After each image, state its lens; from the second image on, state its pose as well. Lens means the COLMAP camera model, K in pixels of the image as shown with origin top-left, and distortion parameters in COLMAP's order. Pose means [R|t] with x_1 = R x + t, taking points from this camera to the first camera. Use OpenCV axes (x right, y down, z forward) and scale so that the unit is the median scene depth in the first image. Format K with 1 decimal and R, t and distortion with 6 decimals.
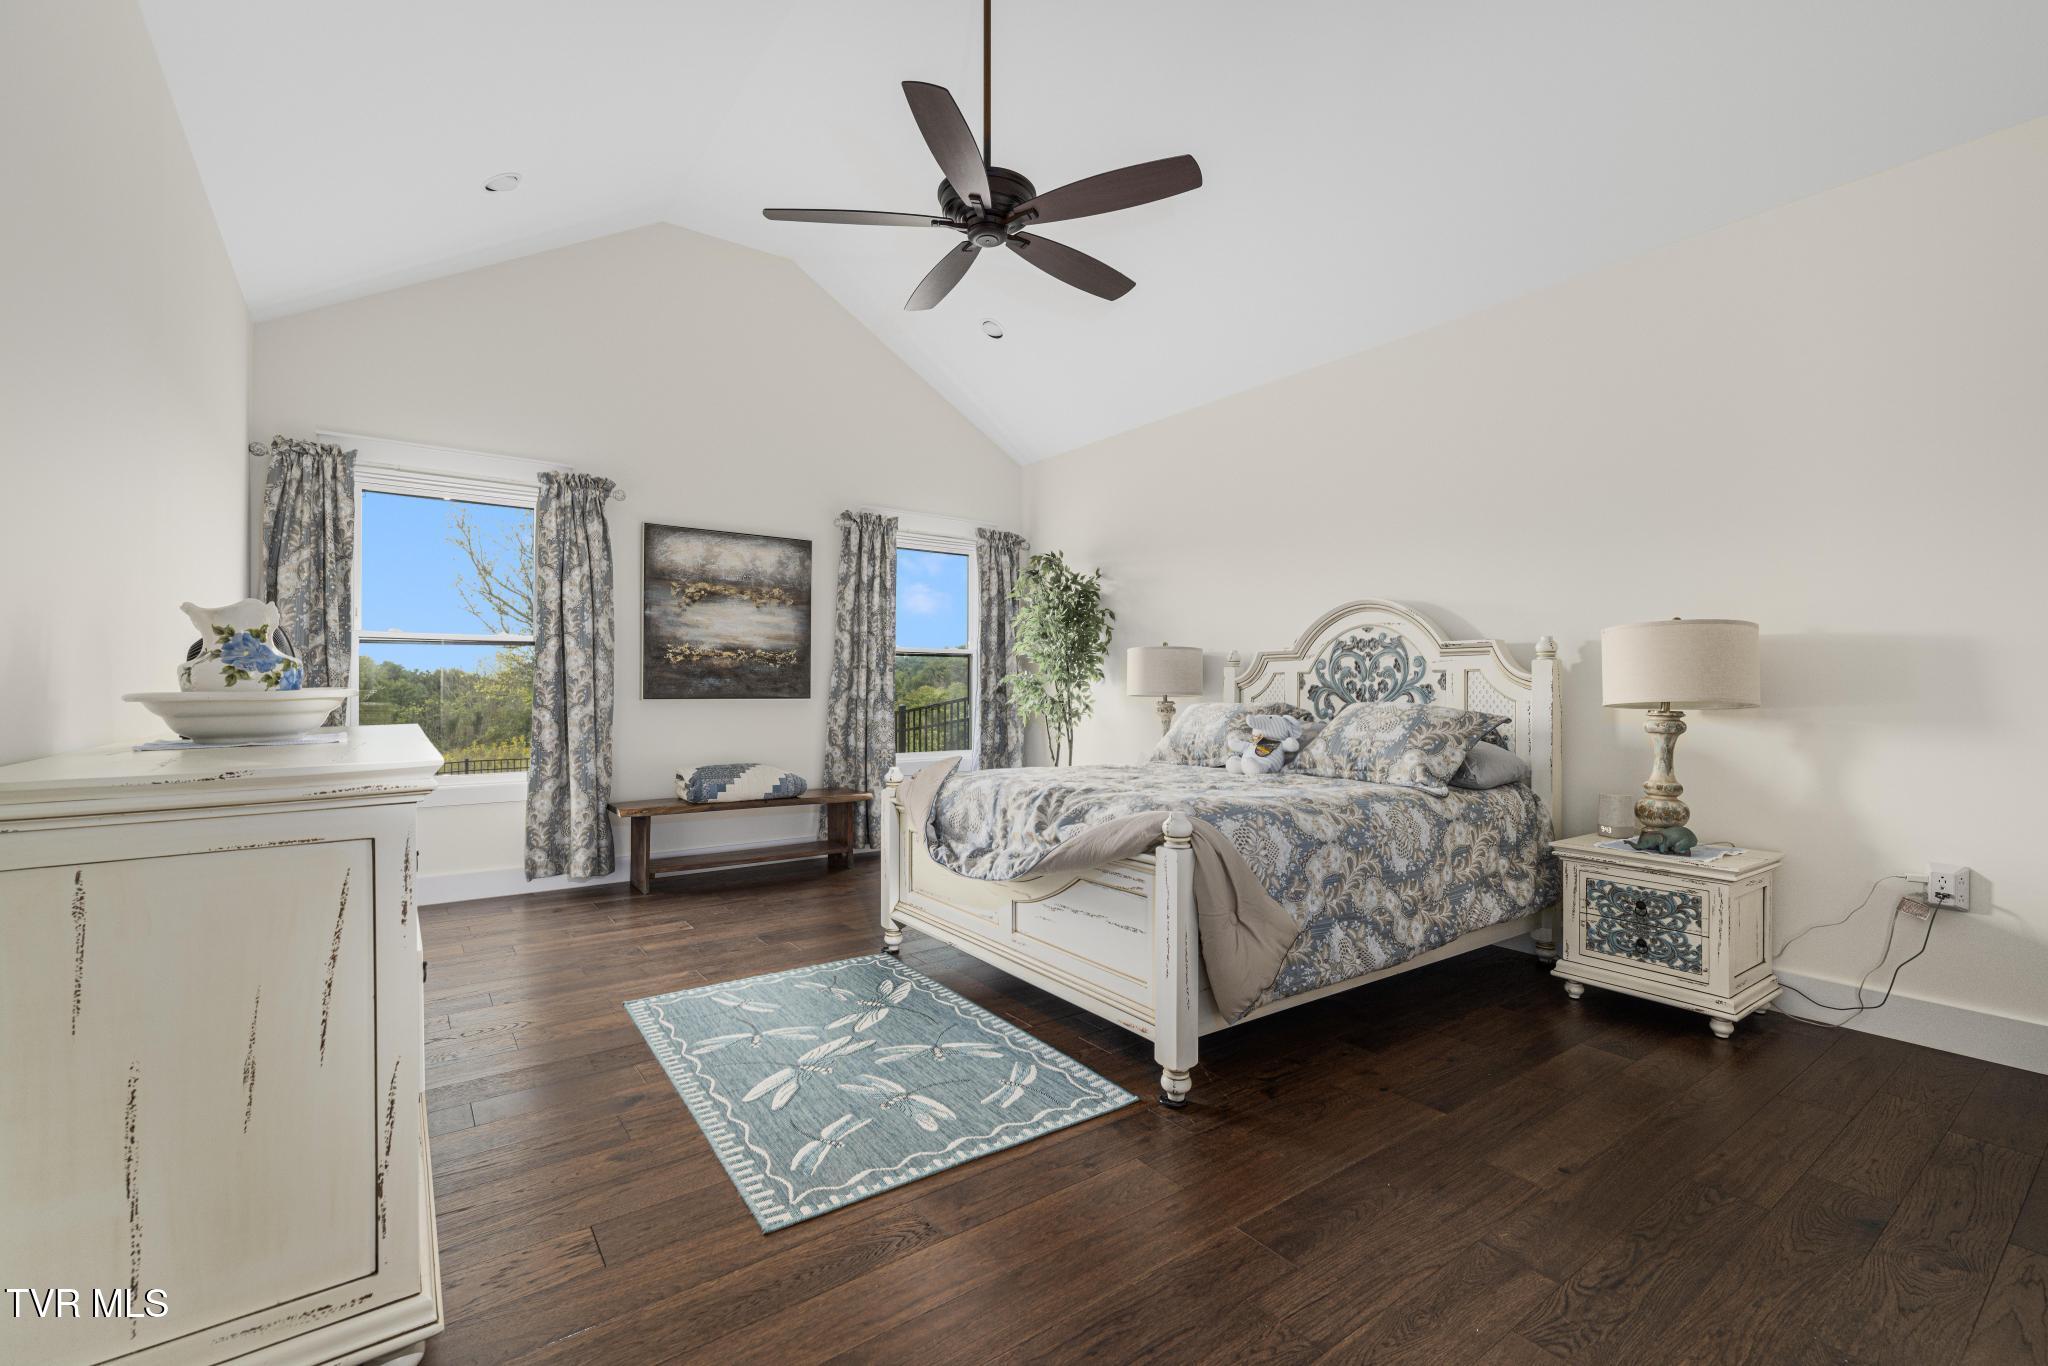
lens RADIAL K [[872.6, 0, 1021.4], [0, 872.6, 689.8], [0, 0, 1]] dist [0.000824, -0.000645]
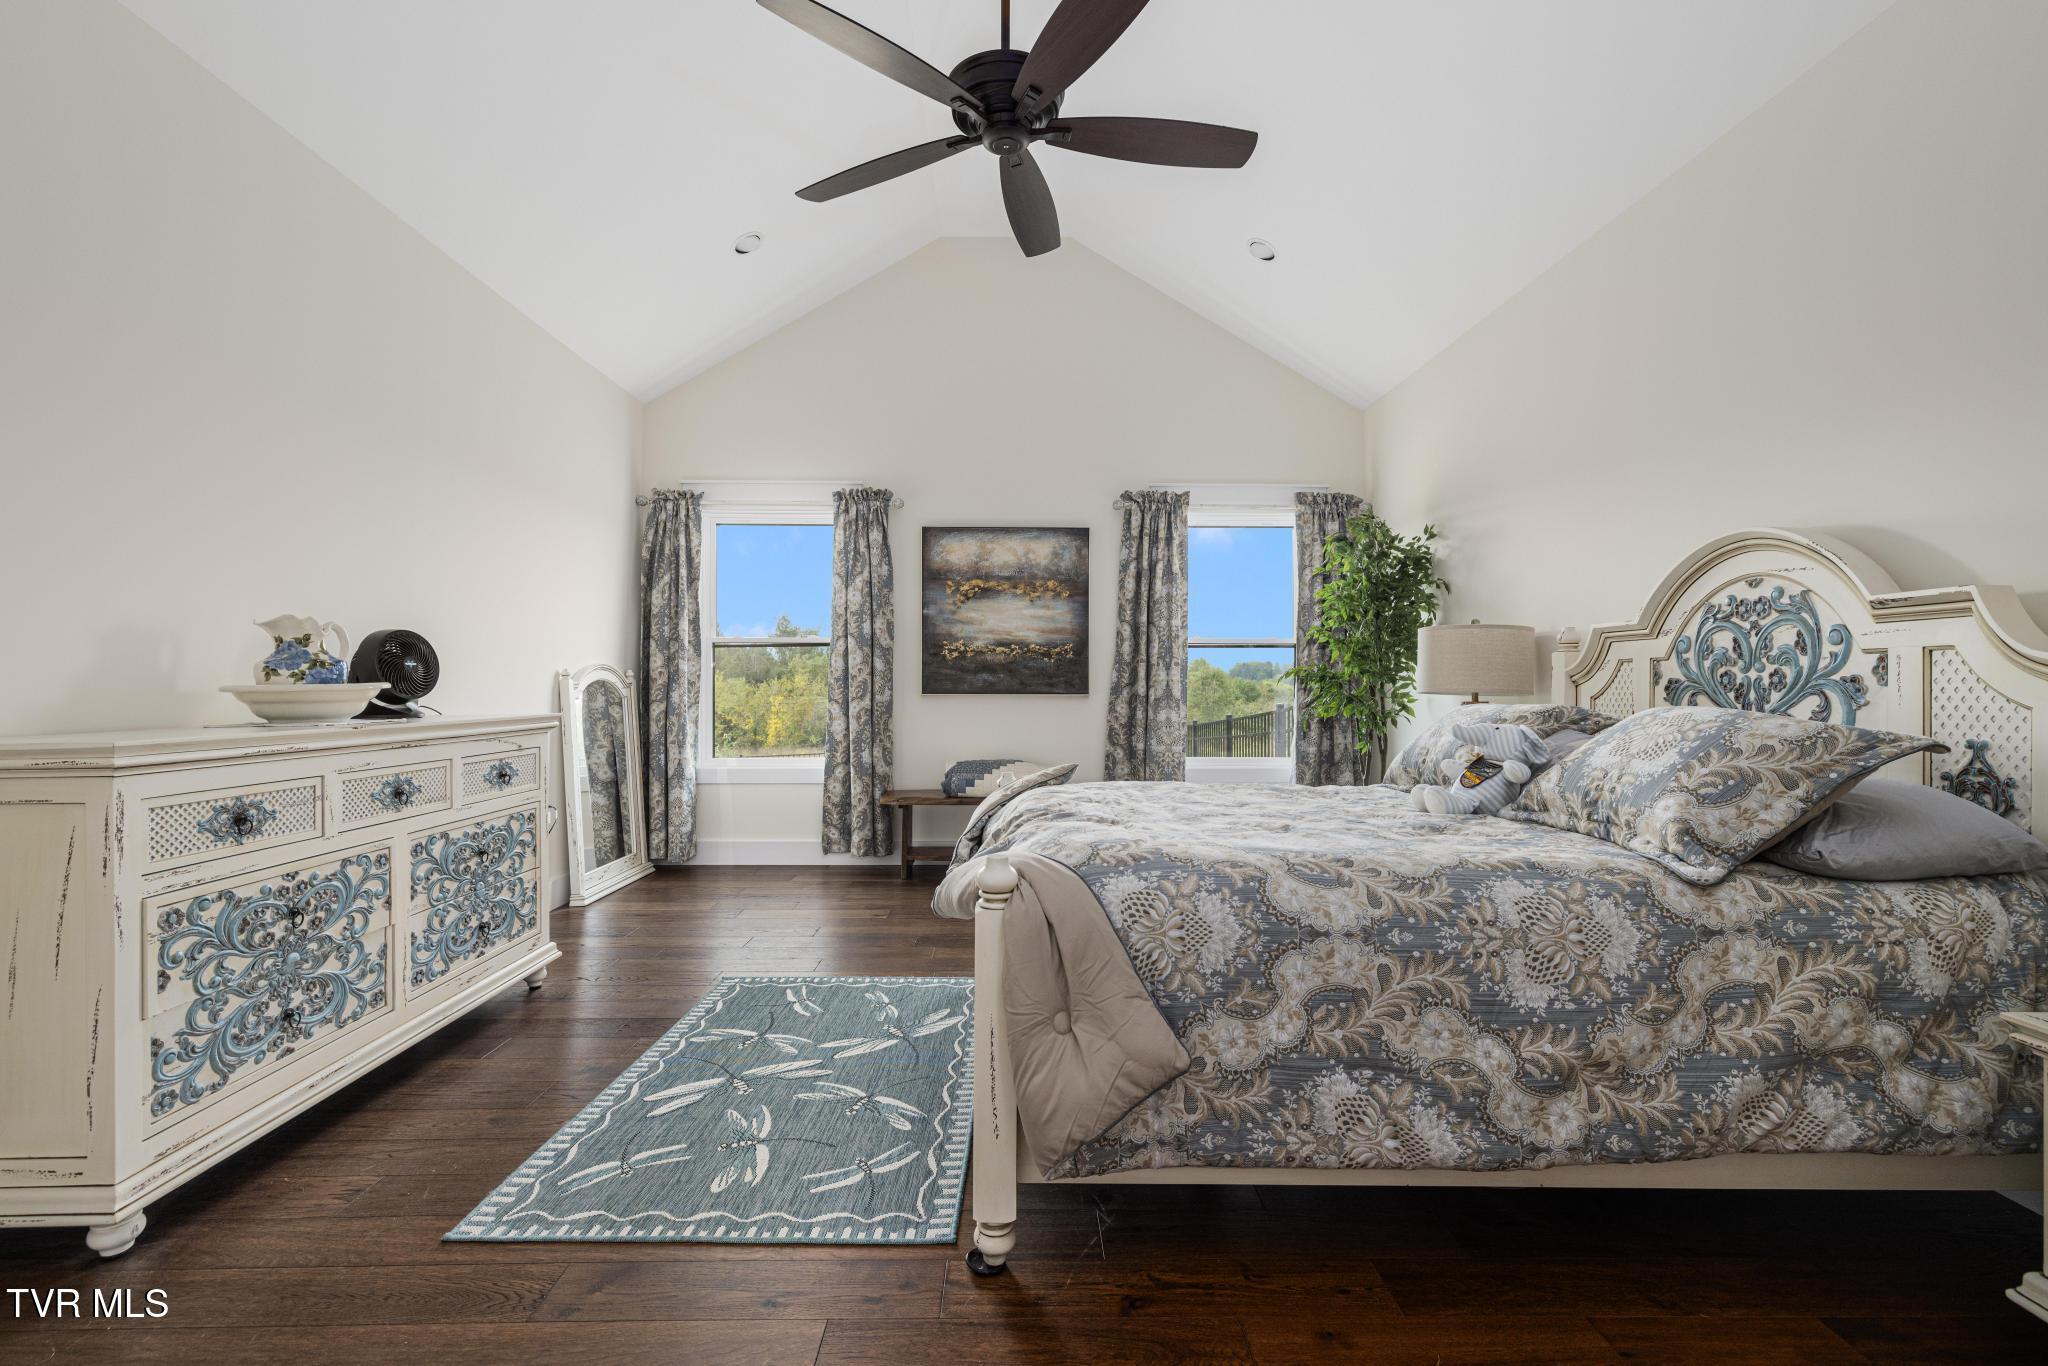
lens RADIAL K [[885.4, 0, 1024.0], [0, 885.4, 683.0], [0, 0, 1]] dist [0.000983, 0.000146]
pose [[0.818848, -0.000544, -0.574010, 0.327535], [-0.001475, 0.999994, -0.003051, 0.000584], [0.574008, 0.003345, 0.818843, 0.226083]]
